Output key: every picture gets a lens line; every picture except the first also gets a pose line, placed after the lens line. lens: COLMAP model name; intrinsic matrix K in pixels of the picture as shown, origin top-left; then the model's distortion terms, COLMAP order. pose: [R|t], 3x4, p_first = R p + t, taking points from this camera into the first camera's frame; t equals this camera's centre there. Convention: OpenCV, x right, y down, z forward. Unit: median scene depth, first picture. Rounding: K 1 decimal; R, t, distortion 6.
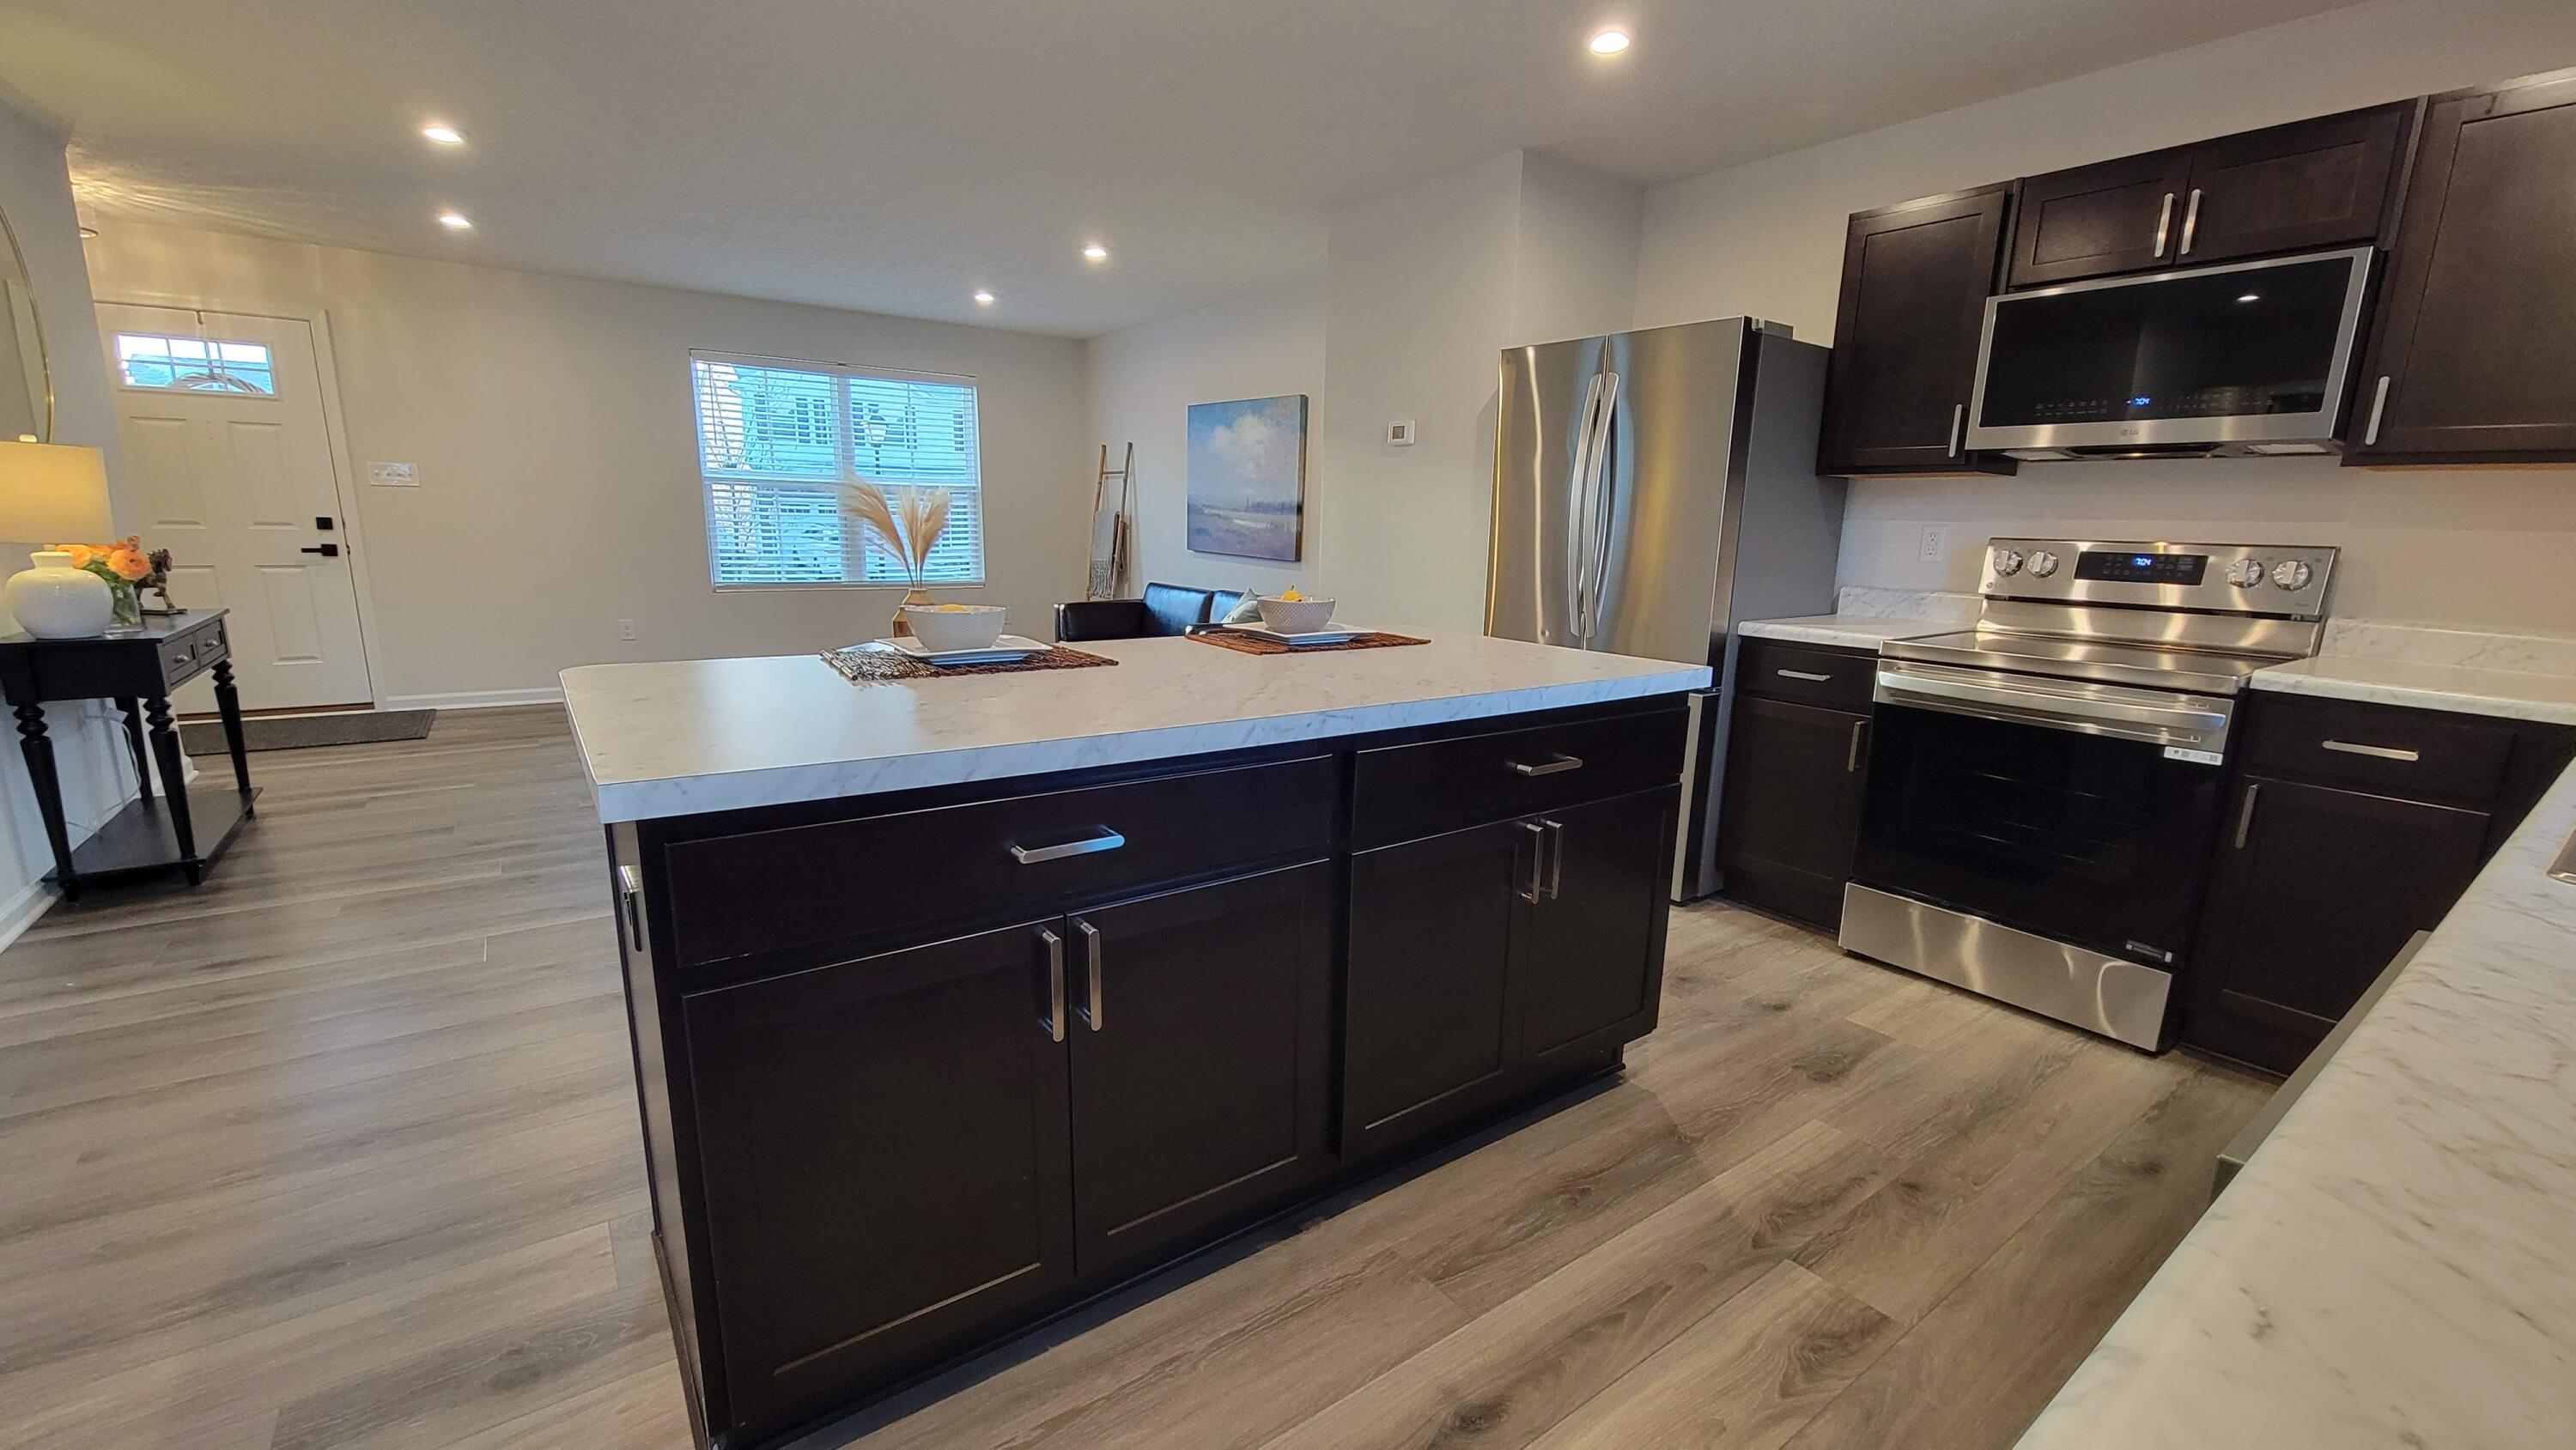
lens RADIAL K [[1054.0, 0, 1302.3], [0, 1054.0, 755.6], [0, 0, 1]] dist [-0.007811, 0.001168]
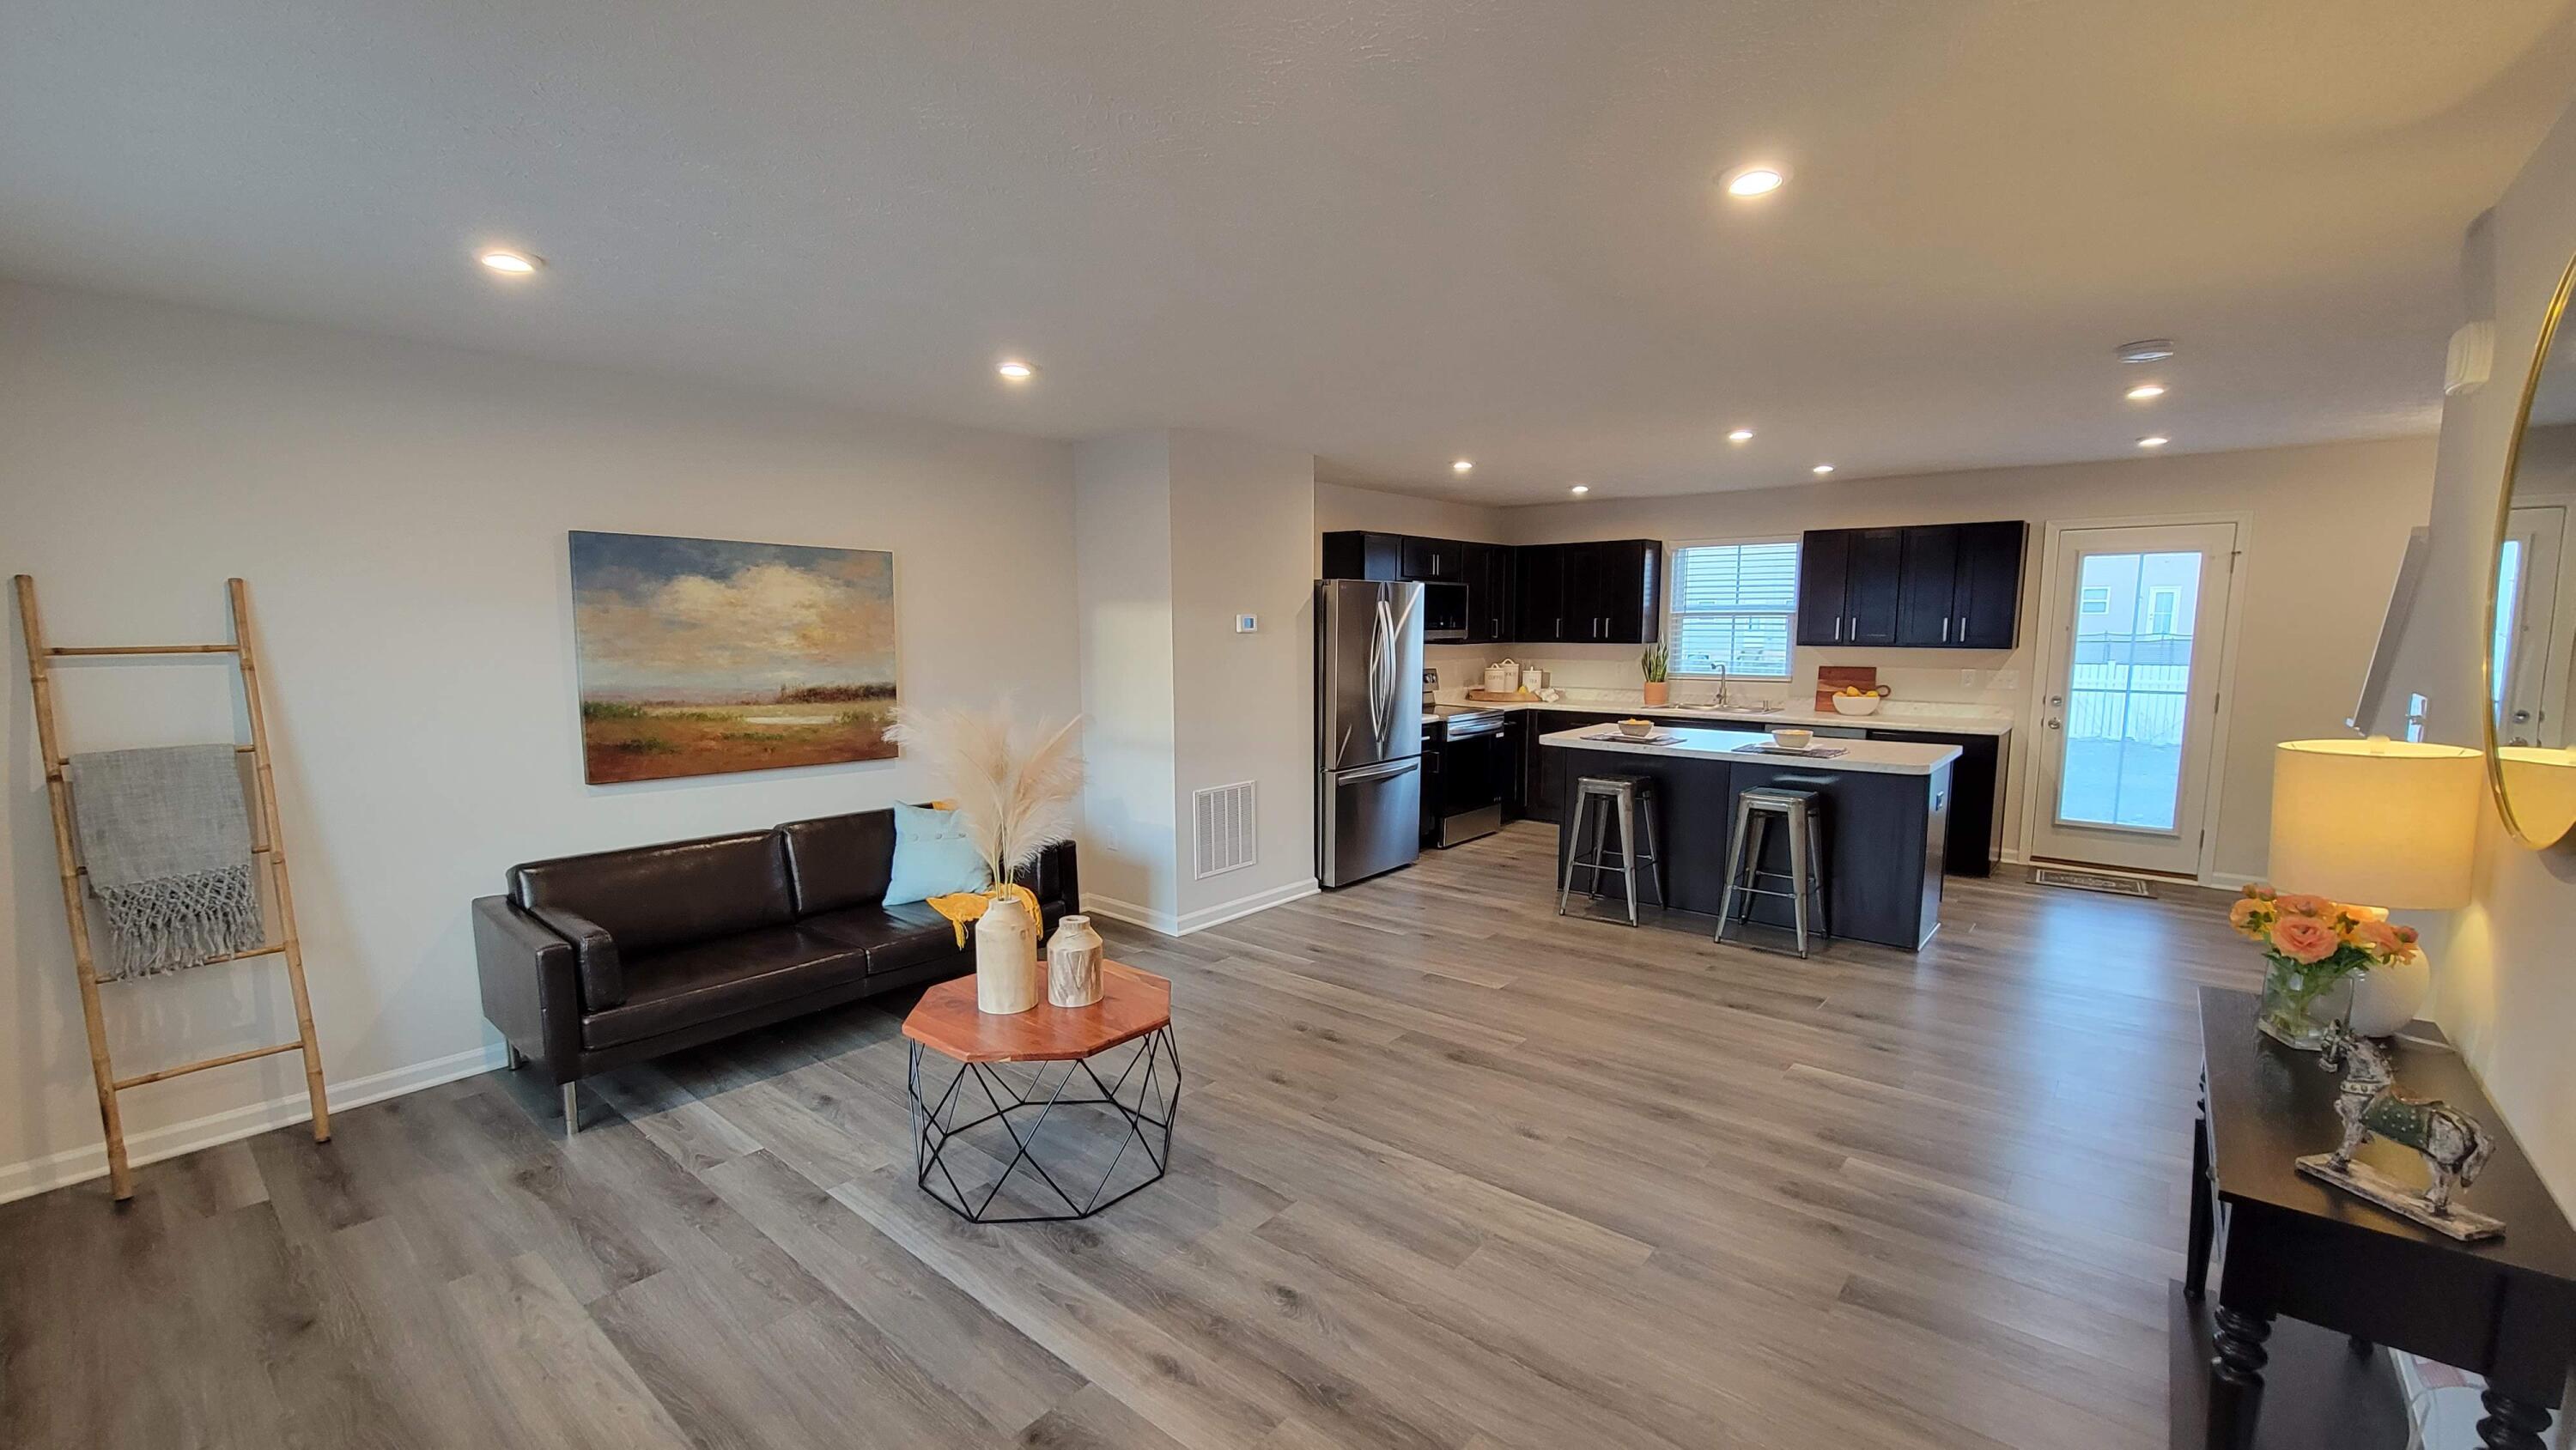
lens RADIAL K [[1054.0, 0, 1293.4], [0, 1054.0, 751.9], [0, 0, 1]] dist [-0.007811, 0.001168]
pose [[-0.234001, -0.145857, 0.961233, -0.814125], [0.210189, 0.957712, 0.196491, -0.274823], [-0.949244, 0.248020, -0.193448, 0.853315]]
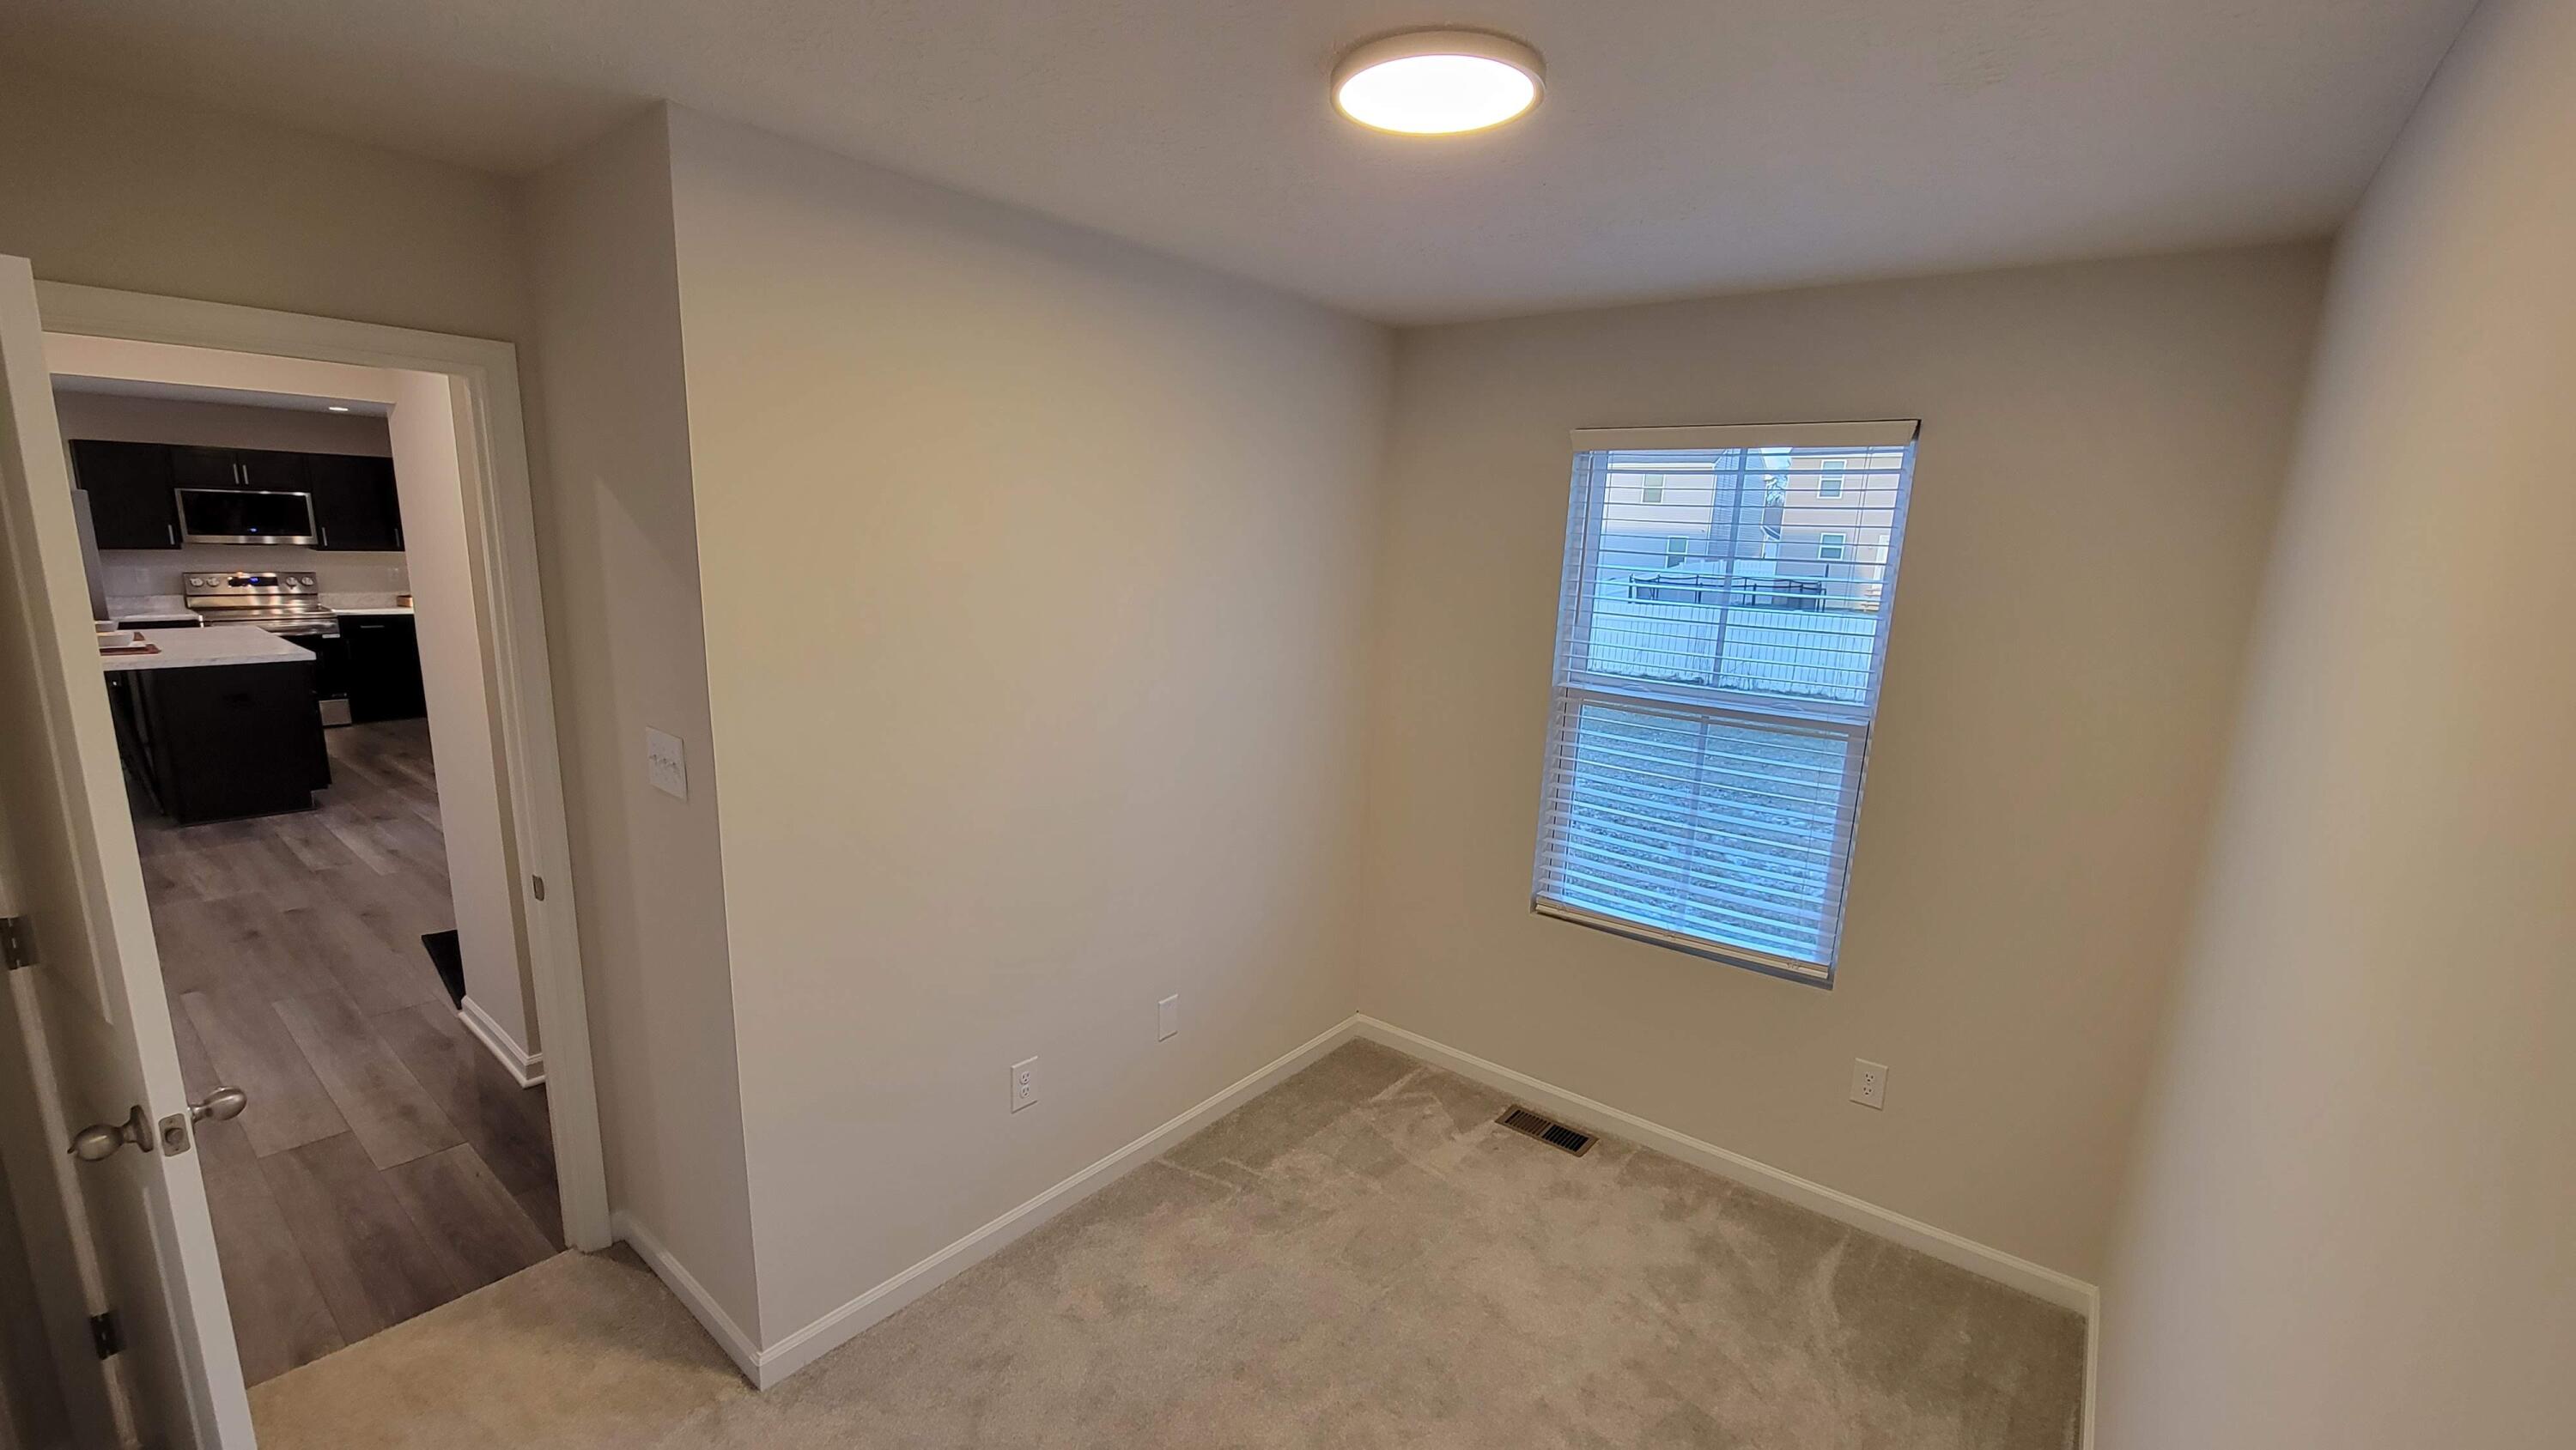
lens RADIAL K [[1054.0, 0, 1285.5], [0, 1054.0, 745.1], [0, 0, 1]] dist [-0.007811, 0.001168]
pose [[-0.258536, -0.229523, 0.938338, -1.290455], [0.169519, 0.945509, 0.277984, -0.033022], [-0.951011, 0.230935, -0.205540, -0.477228]]
